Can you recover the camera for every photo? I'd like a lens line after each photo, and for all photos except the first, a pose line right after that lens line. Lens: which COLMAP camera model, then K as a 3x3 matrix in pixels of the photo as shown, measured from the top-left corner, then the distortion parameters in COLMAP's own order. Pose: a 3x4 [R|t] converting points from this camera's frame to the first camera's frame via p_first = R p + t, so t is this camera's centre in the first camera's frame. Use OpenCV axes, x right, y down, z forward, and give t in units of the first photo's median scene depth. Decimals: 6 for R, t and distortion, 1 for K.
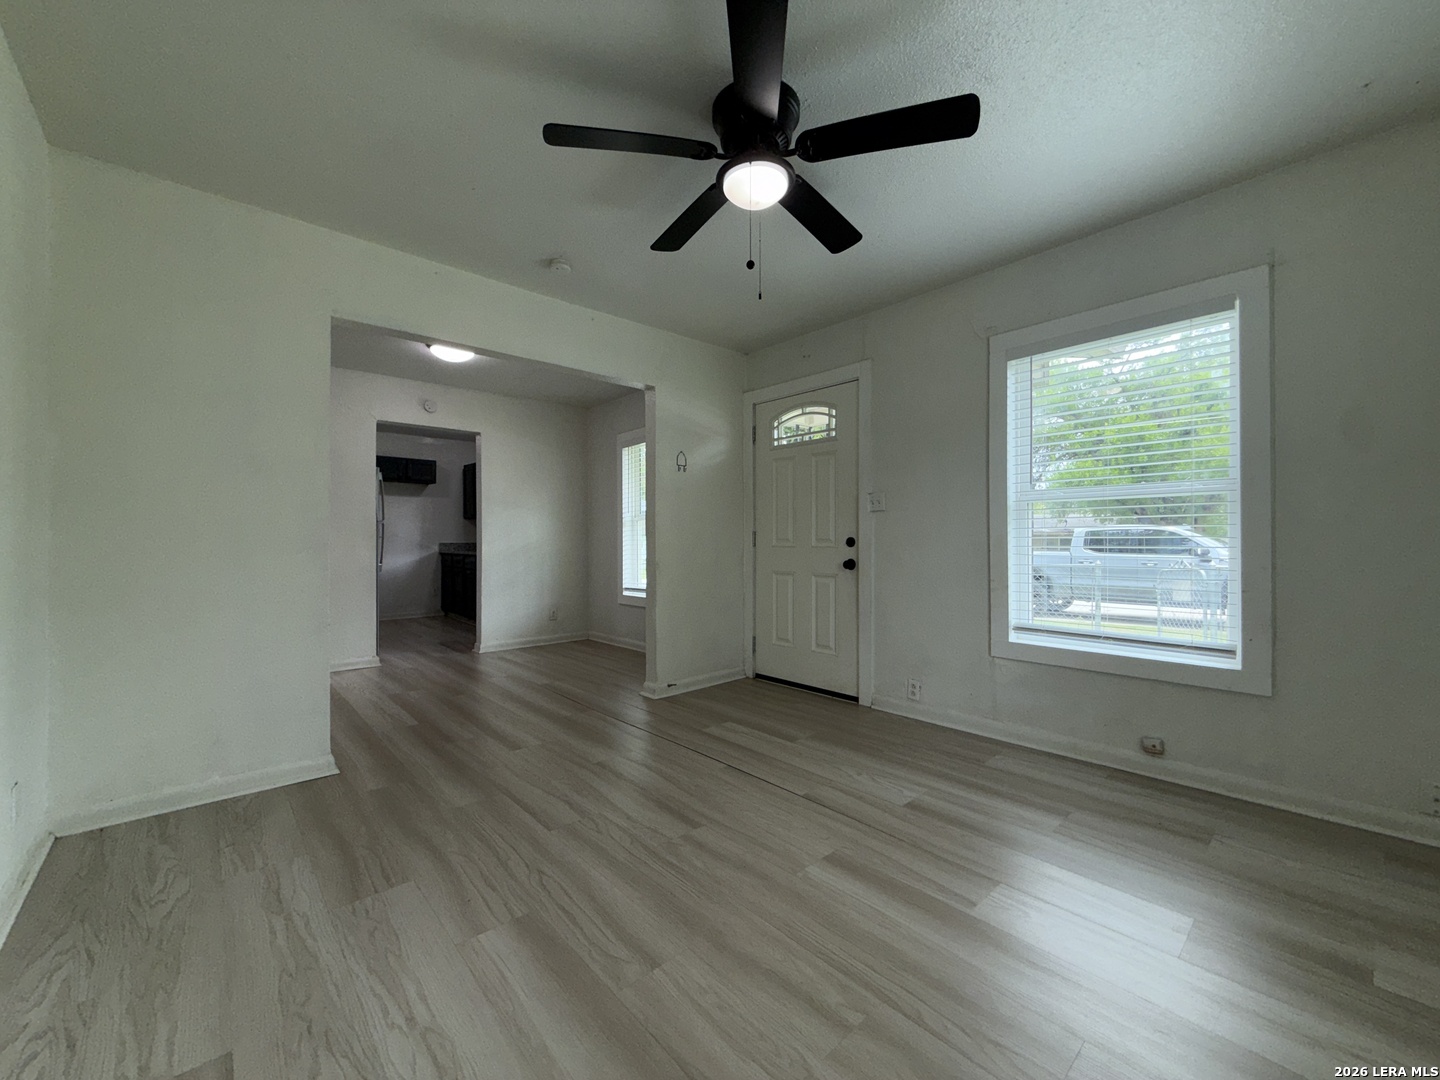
lens RADIAL K [[576.0, 0, 715.9], [0, 576.0, 538.4], [0, 0, 1]] dist [-0.000105, -0.000271]
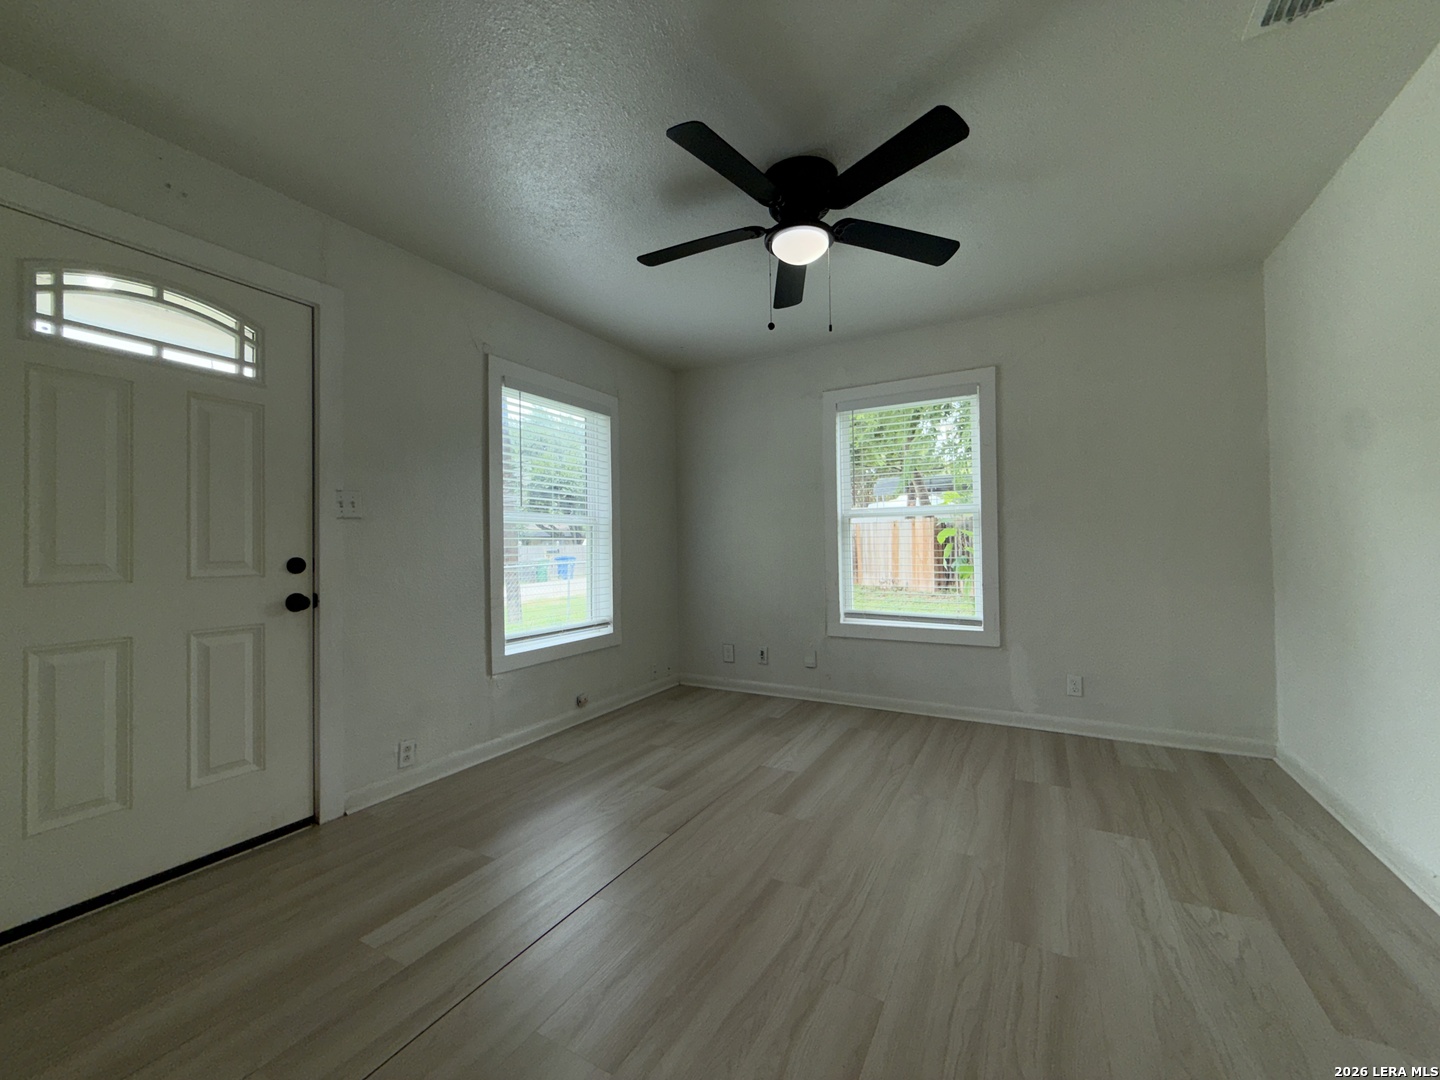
lens RADIAL K [[576.0, 0, 715.9], [0, 576.0, 538.4], [0, 0, 1]] dist [-0.000105, -0.000271]
pose [[-0.325604, 0.024642, 0.945185, -0.664721], [0.013016, 0.999682, -0.021579, -0.004436], [-0.945417, 0.005277, -0.325822, 1.079269]]
